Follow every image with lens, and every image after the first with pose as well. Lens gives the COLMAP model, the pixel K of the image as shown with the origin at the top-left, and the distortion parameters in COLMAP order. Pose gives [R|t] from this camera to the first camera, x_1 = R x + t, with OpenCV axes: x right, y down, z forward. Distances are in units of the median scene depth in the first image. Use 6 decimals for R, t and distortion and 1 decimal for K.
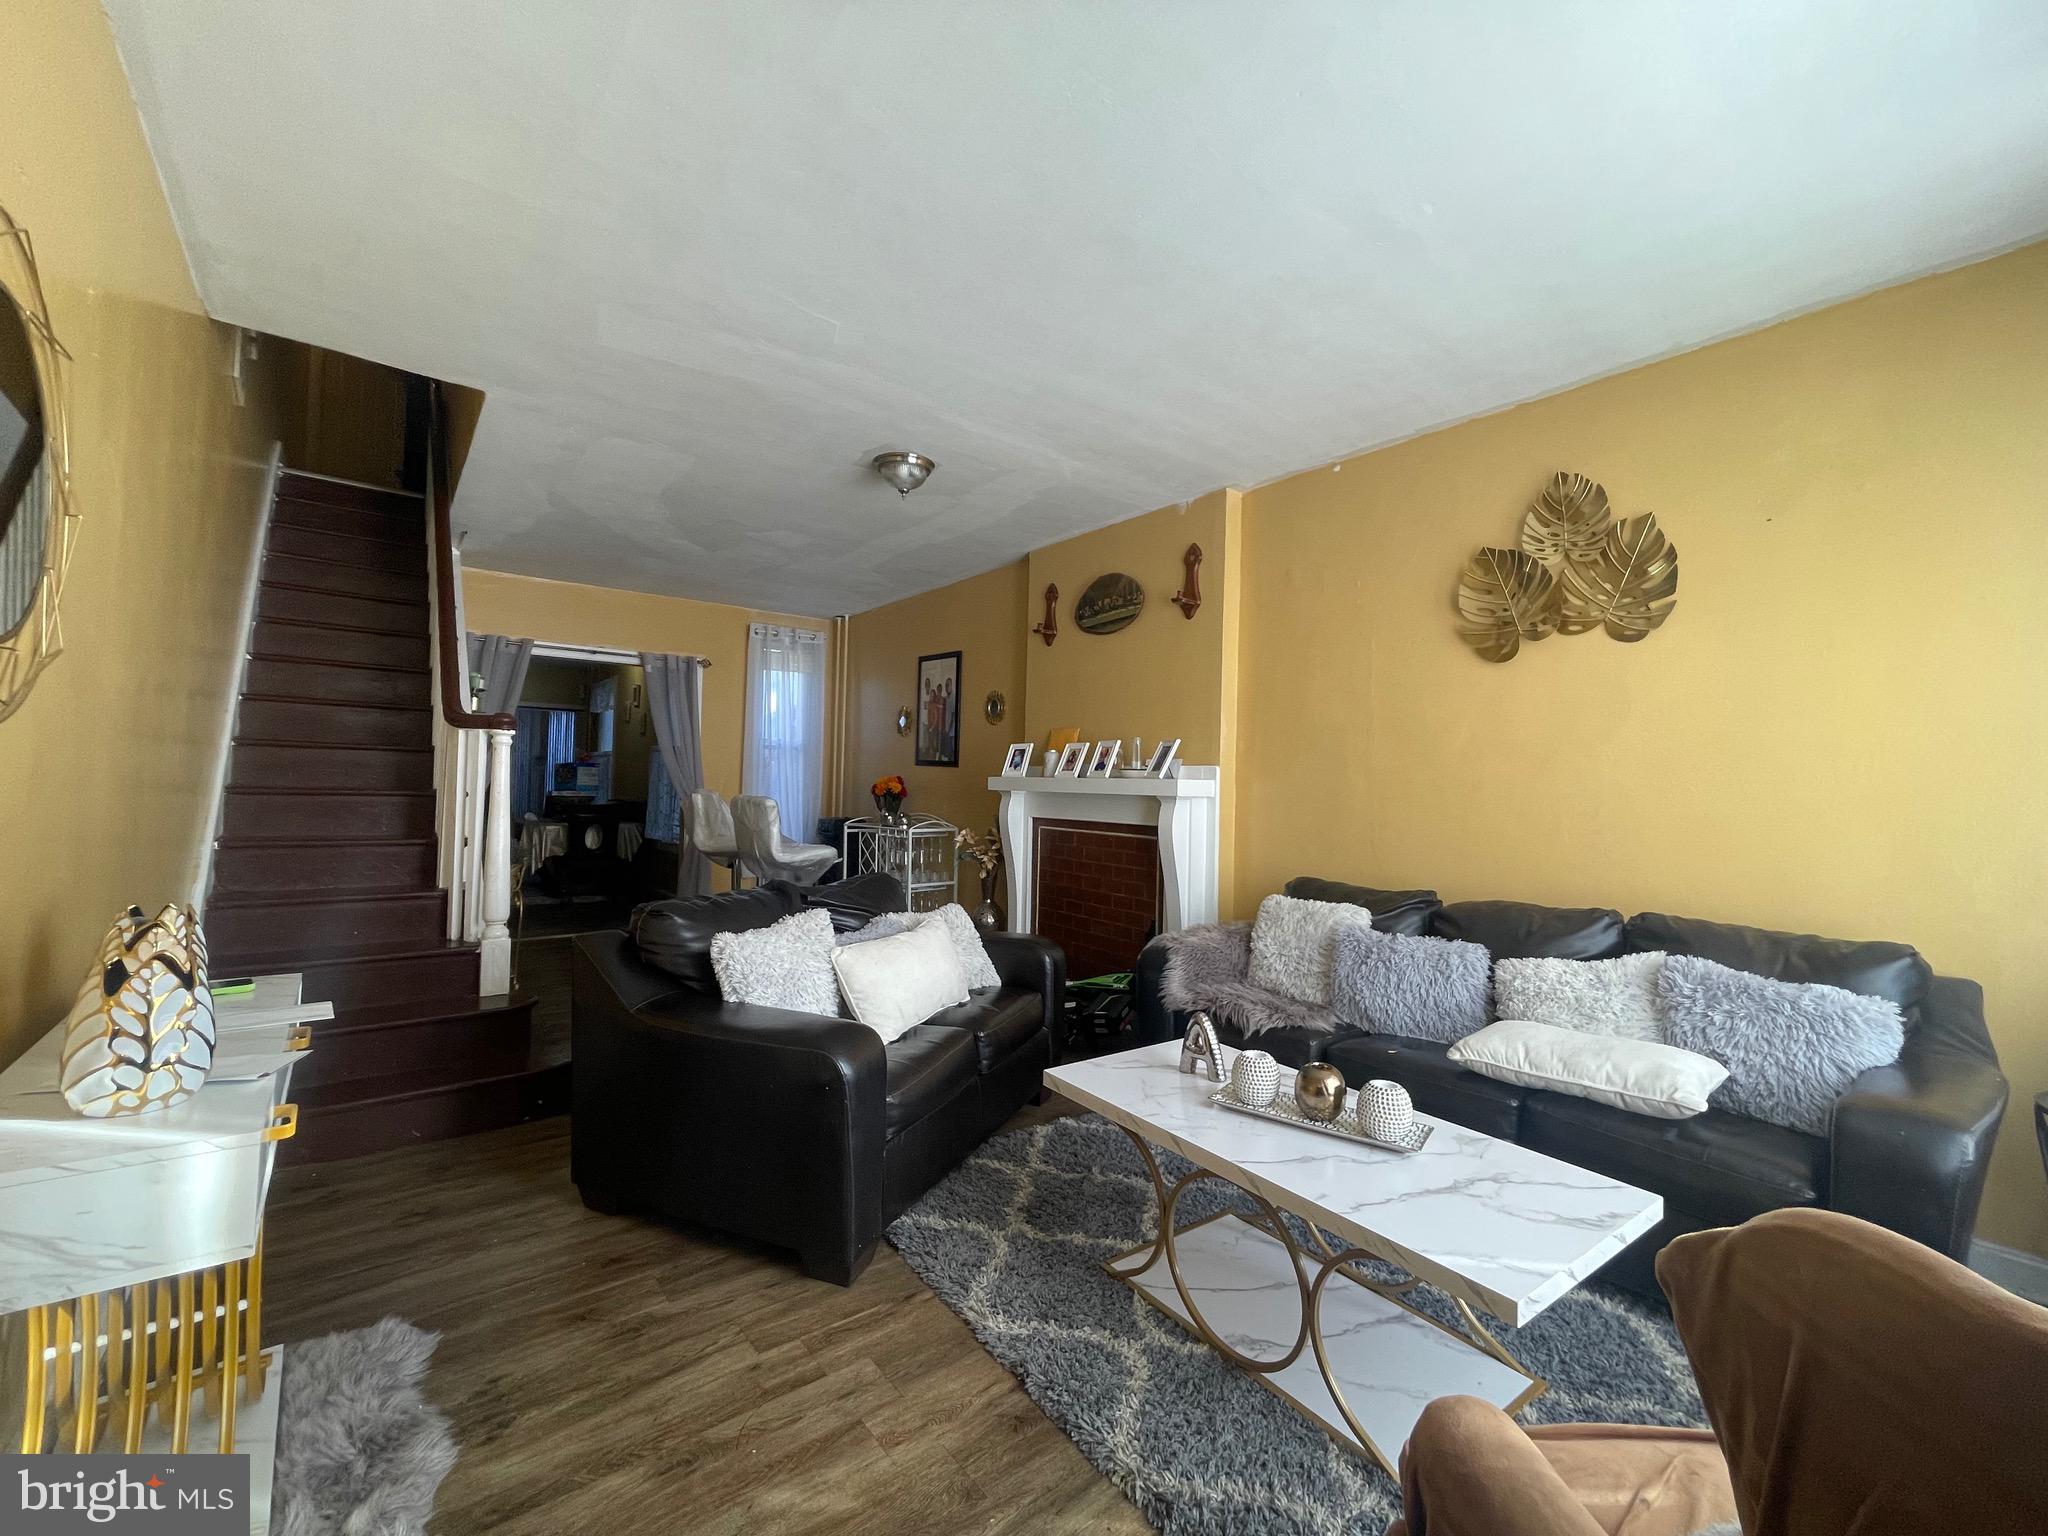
lens RADIAL K [[848.0, 0, 1024.0], [0, 848.0, 768.0], [0, 0, 1]] dist [0.008487, -0.000046]
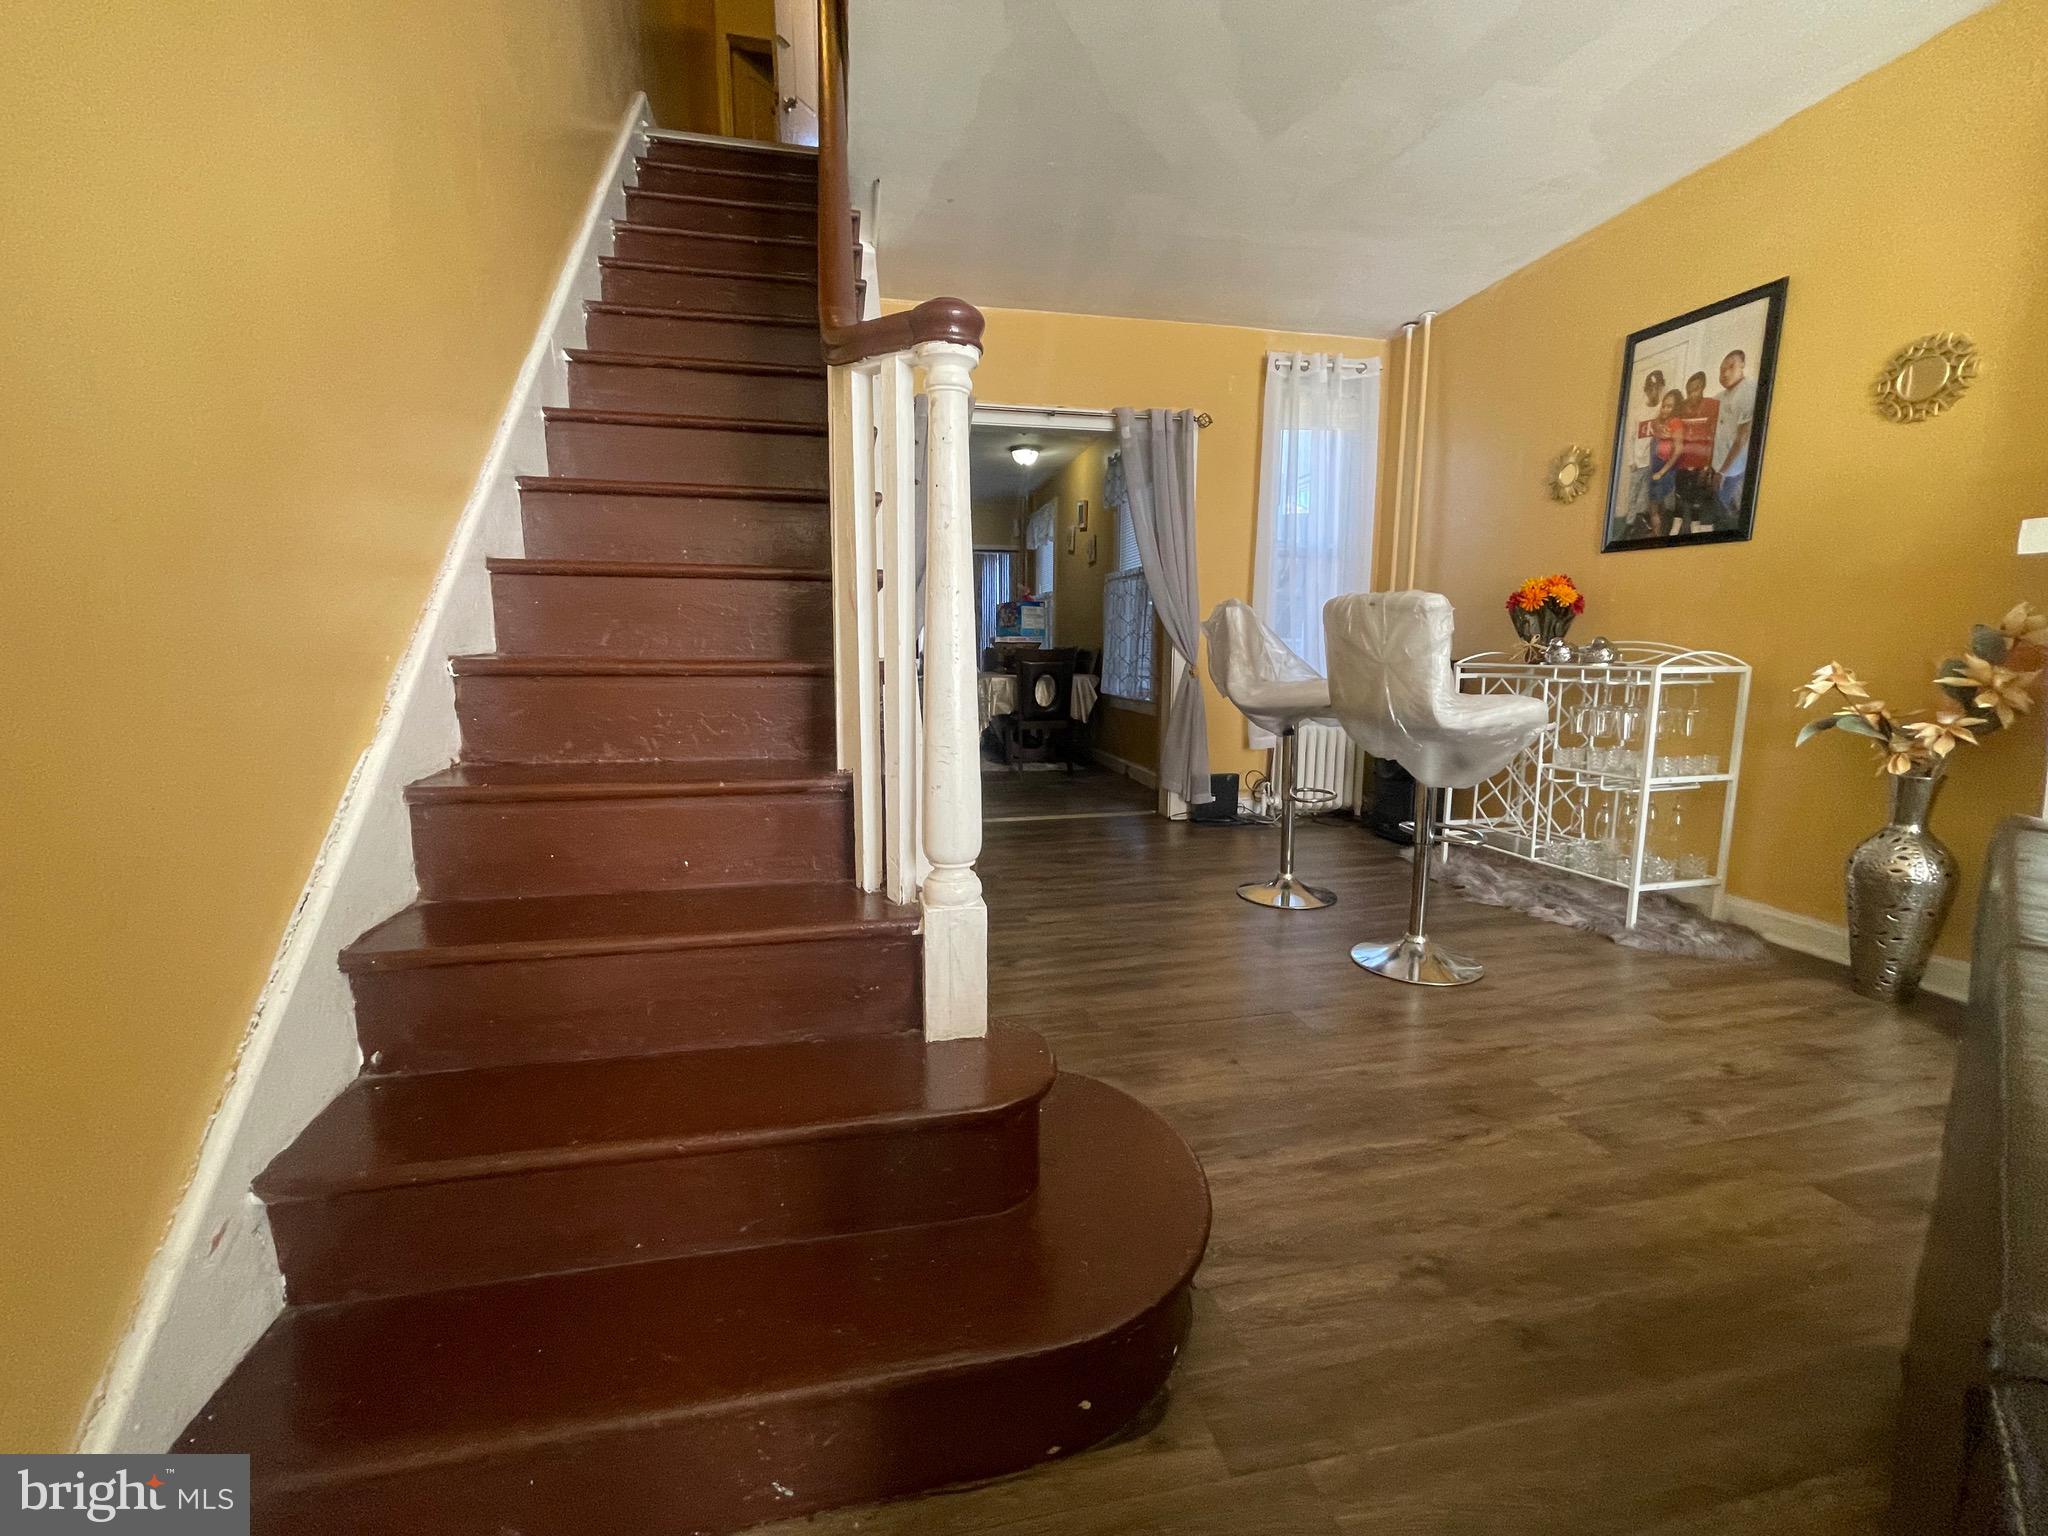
lens RADIAL K [[848.0, 0, 1024.0], [0, 848.0, 768.0], [0, 0, 1]] dist [0.008487, -0.000046]
pose [[0.898539, 0.042242, -0.436856, -0.226554], [0.026340, 0.988373, 0.149747, 0.042547], [0.438103, -0.146060, 0.886979, 0.361741]]
